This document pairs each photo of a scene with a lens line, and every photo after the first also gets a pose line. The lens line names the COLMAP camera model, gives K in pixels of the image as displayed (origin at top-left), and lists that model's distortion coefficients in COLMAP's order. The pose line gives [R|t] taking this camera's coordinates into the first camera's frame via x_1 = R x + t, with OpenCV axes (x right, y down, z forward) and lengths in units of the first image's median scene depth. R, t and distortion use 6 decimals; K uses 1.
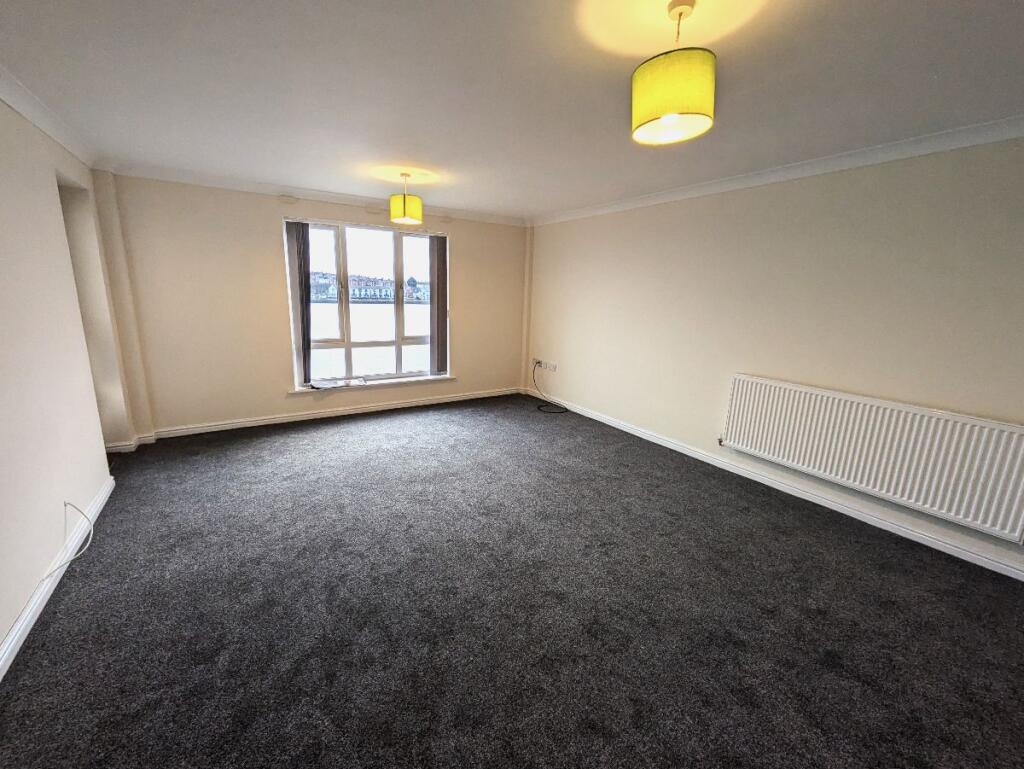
lens RADIAL K [[419.5, 0, 505.2], [0, 419.5, 382.2], [0, 0, 1]] dist [0.000622, 0.000610]
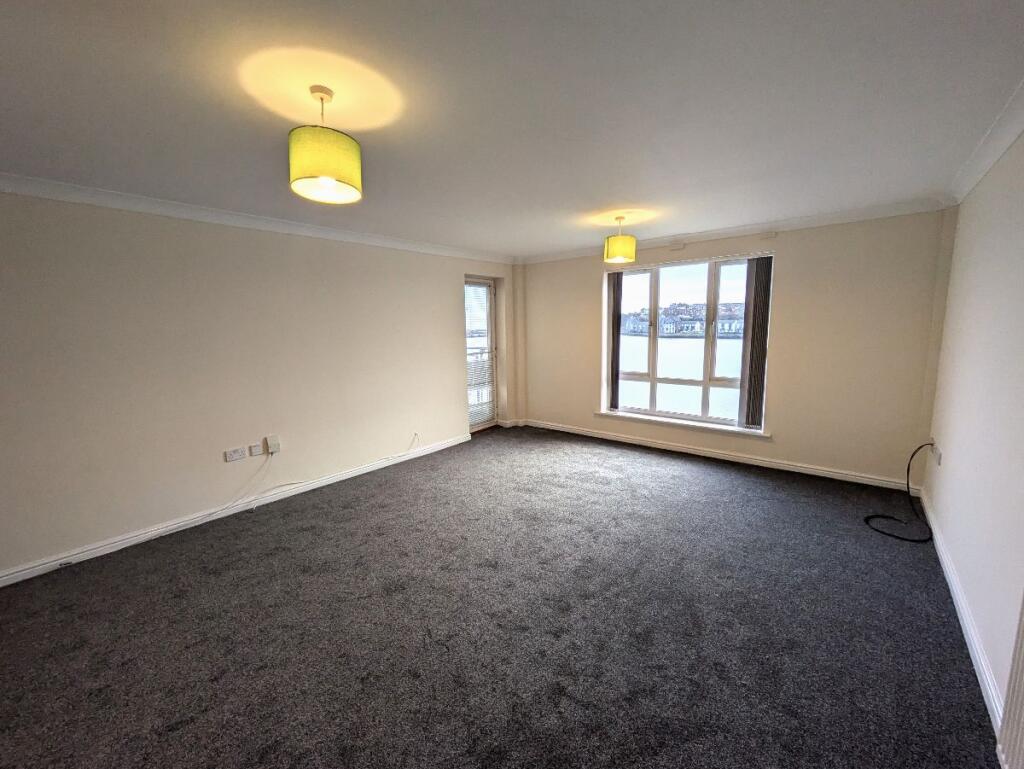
lens RADIAL K [[419.5, 0, 513.8], [0, 419.5, 383.9], [0, 0, 1]] dist [0.000622, 0.000610]
pose [[0.315517, 0.101087, -0.943520, 0.497614], [-0.177242, 0.983089, 0.046056, -0.064976], [0.932220, 0.152700, 0.328098, 0.342274]]
